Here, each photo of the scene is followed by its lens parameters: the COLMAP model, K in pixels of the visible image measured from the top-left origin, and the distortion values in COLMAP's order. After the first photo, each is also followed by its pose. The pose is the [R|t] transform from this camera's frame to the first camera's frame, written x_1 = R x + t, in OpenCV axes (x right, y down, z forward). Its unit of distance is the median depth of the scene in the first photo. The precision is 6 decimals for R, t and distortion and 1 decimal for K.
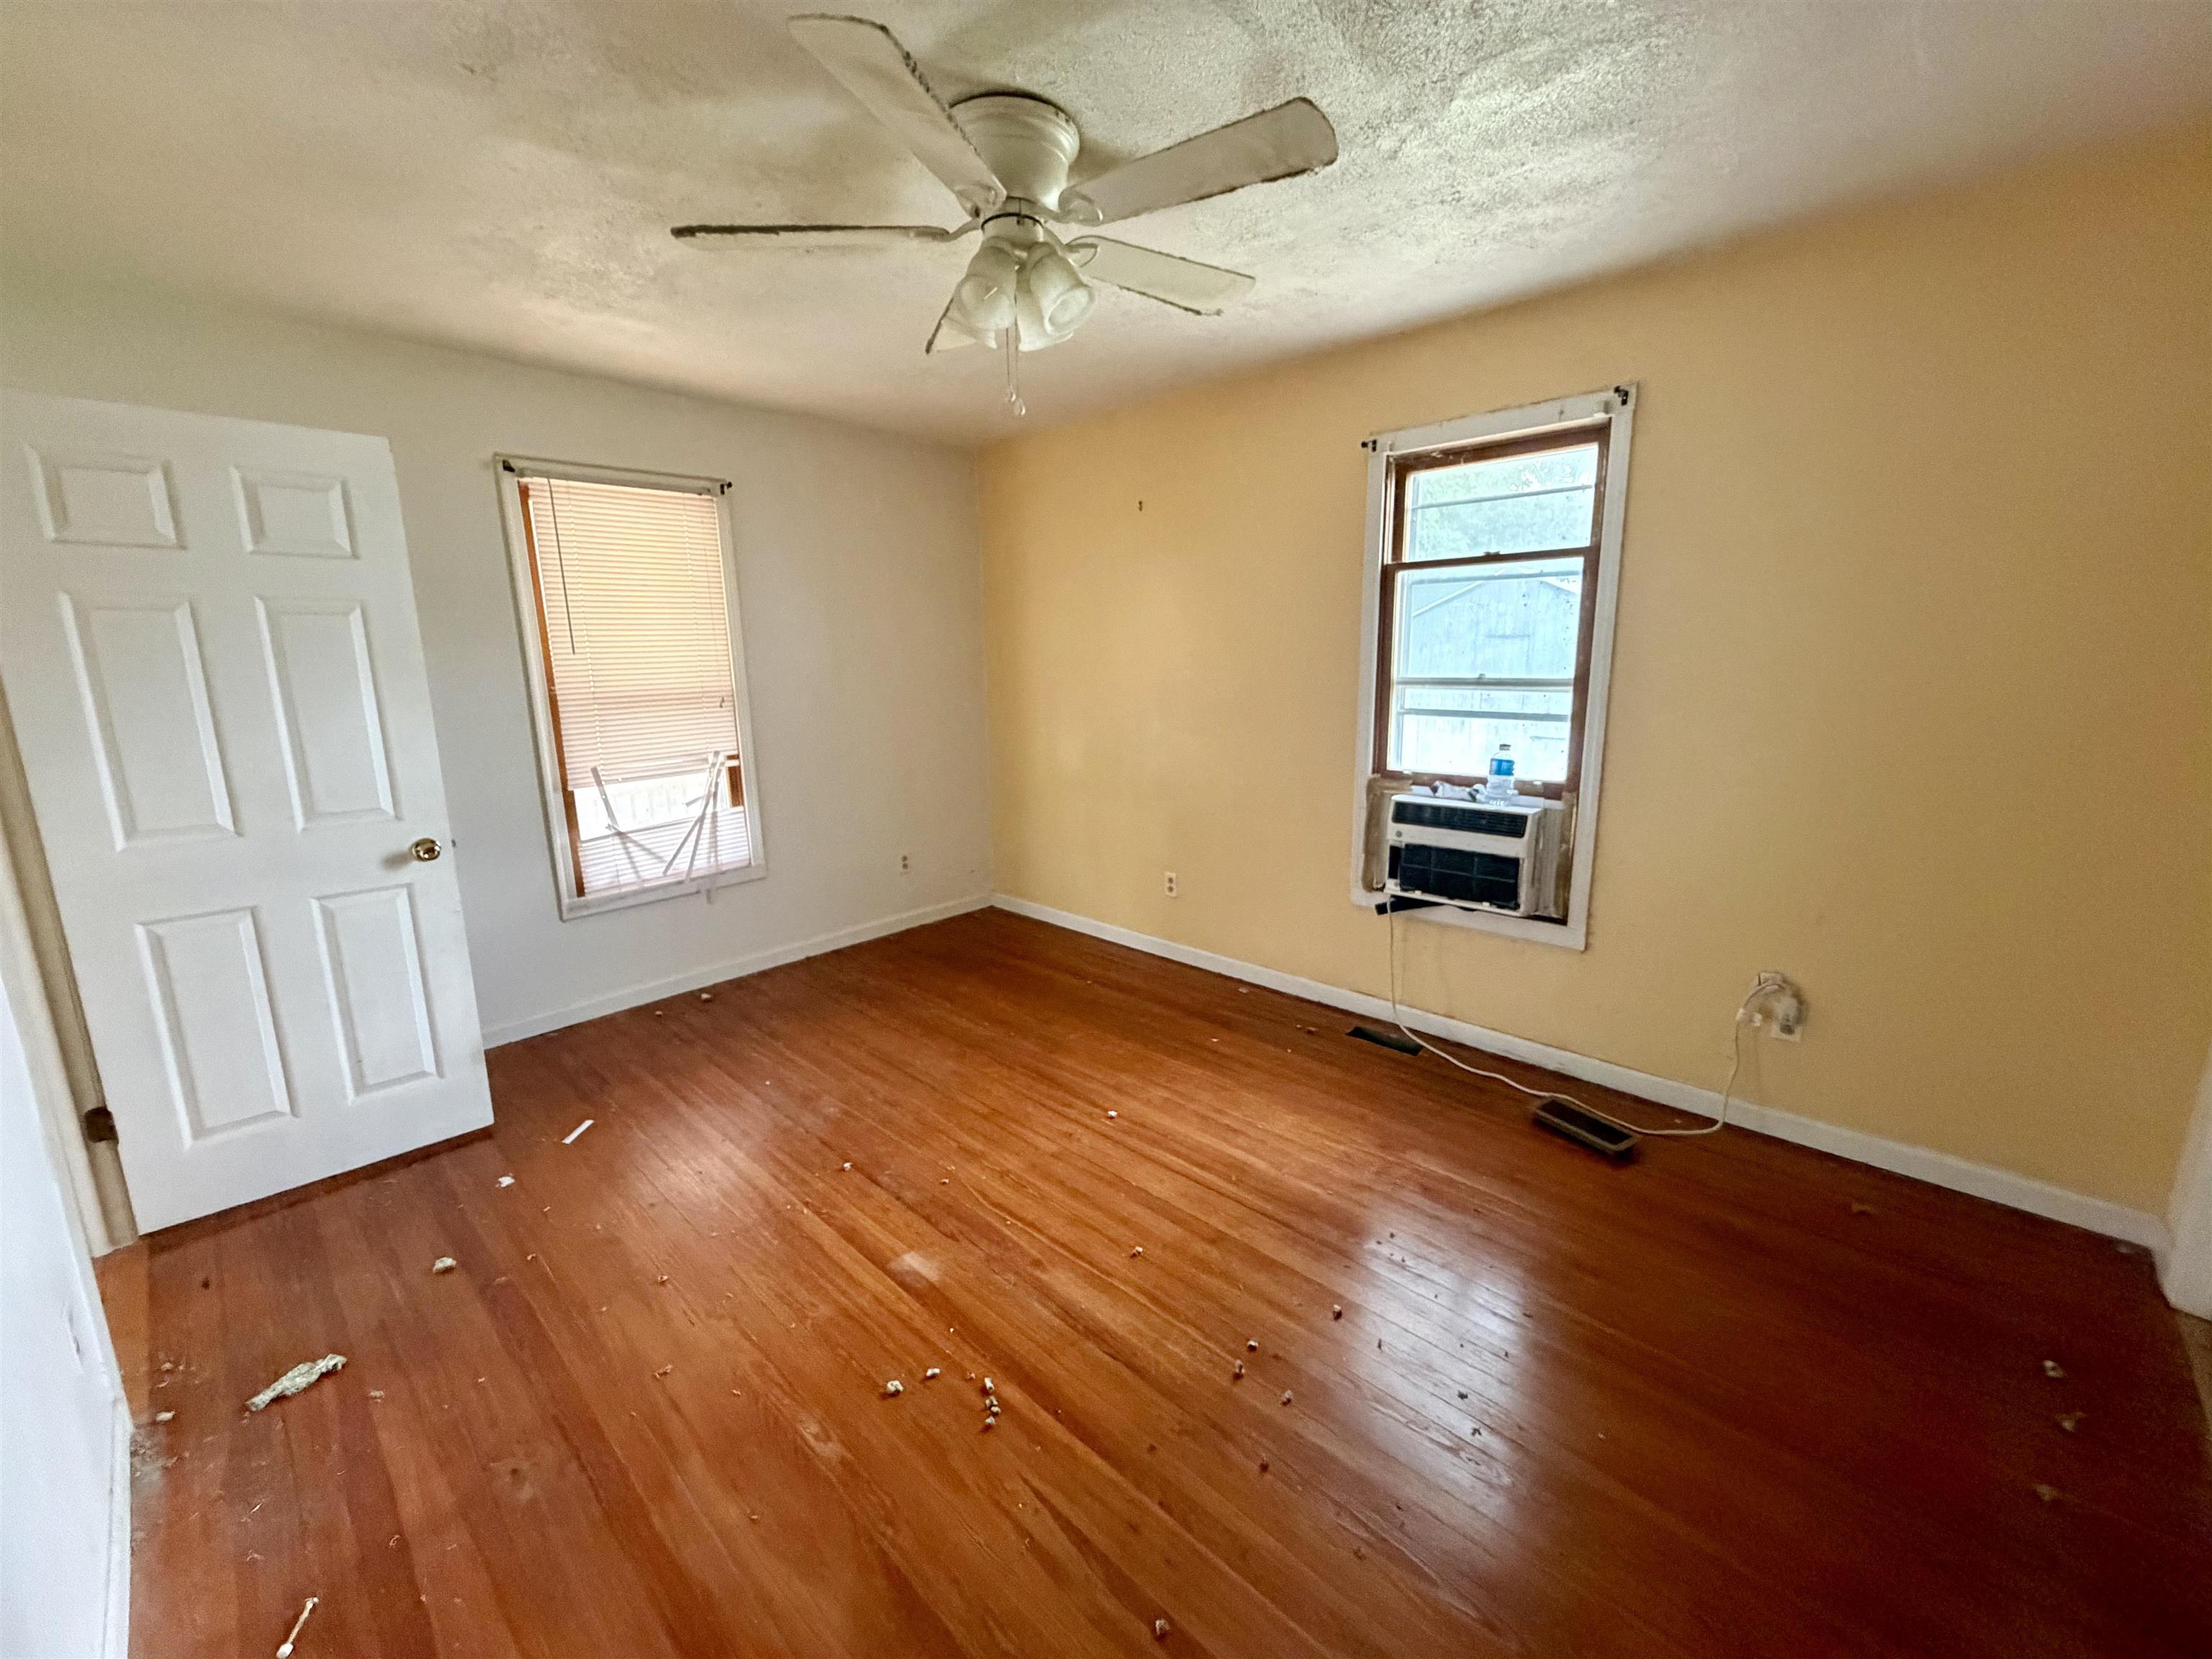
lens RADIAL K [[882.9, 0, 1106.0], [0, 882.9, 829.5], [0, 0, 1]] dist [0.002175, 0.000294]
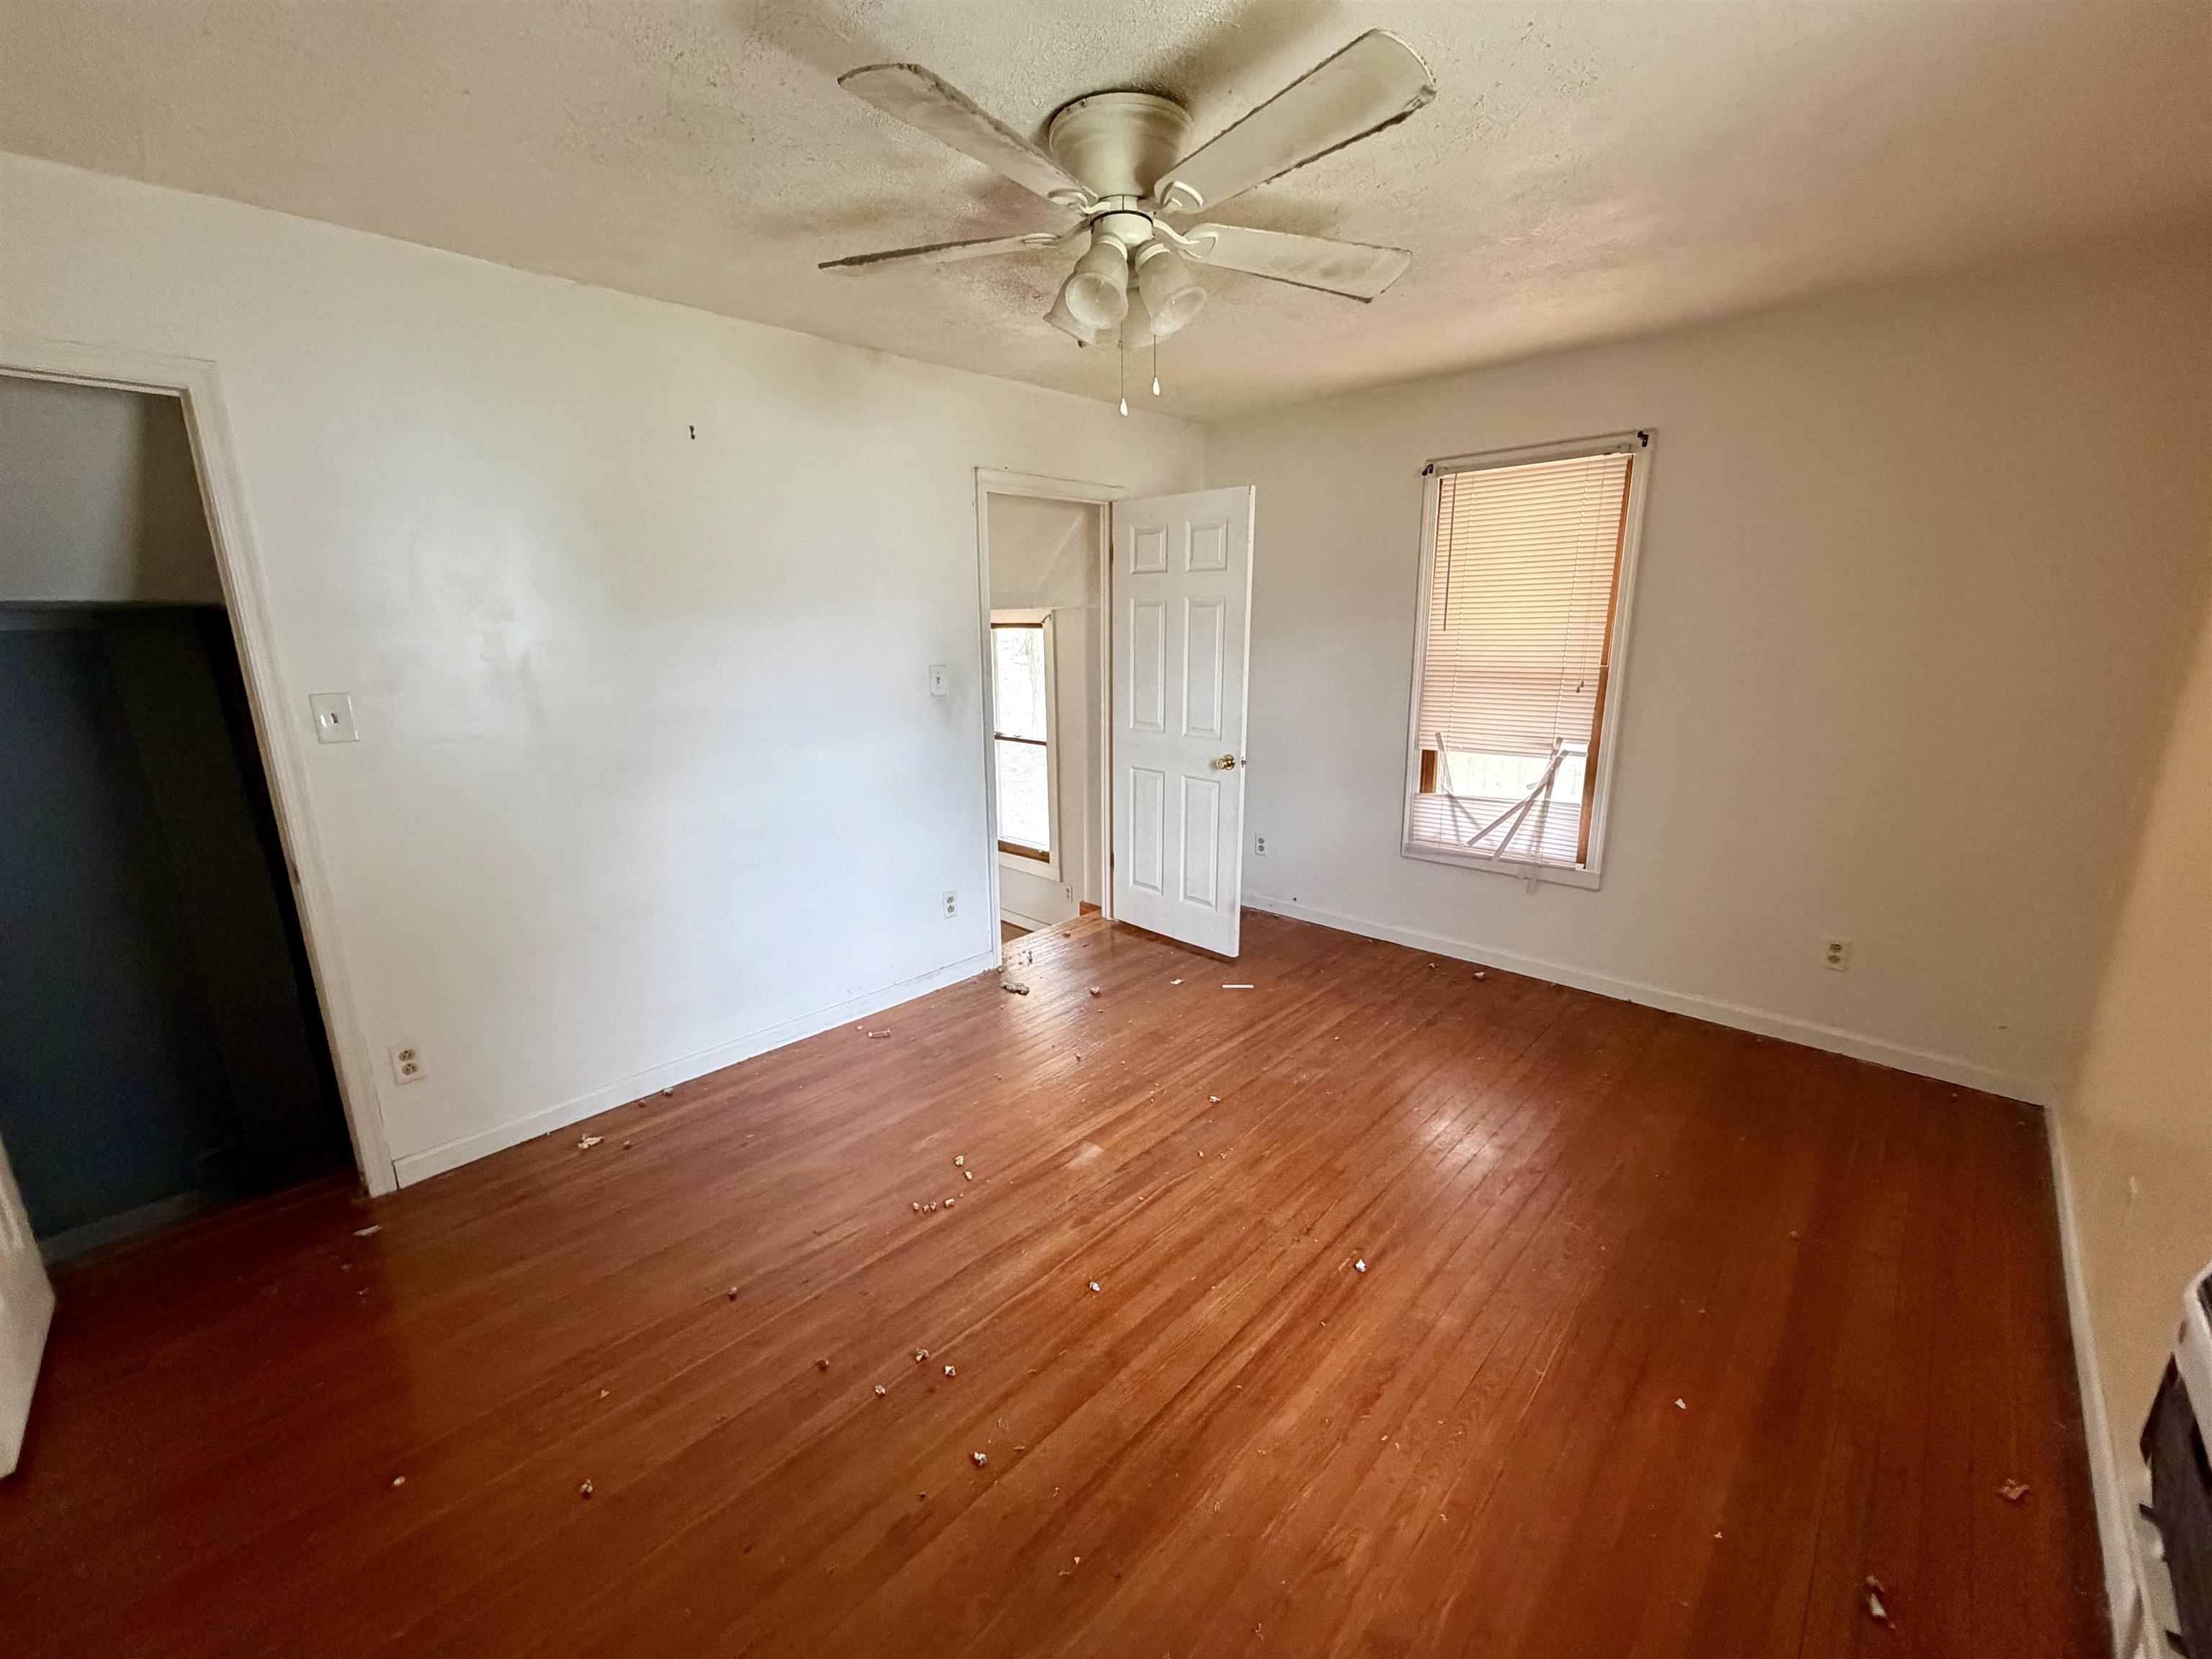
lens RADIAL K [[882.9, 0, 1106.0], [0, 882.9, 829.5], [0, 0, 1]] dist [0.002175, 0.000294]
pose [[-0.002173, 0.248392, -0.968657, 0.685399], [-0.193458, 0.950256, 0.244107, -0.186514], [0.981106, 0.187925, 0.045988, 0.718022]]
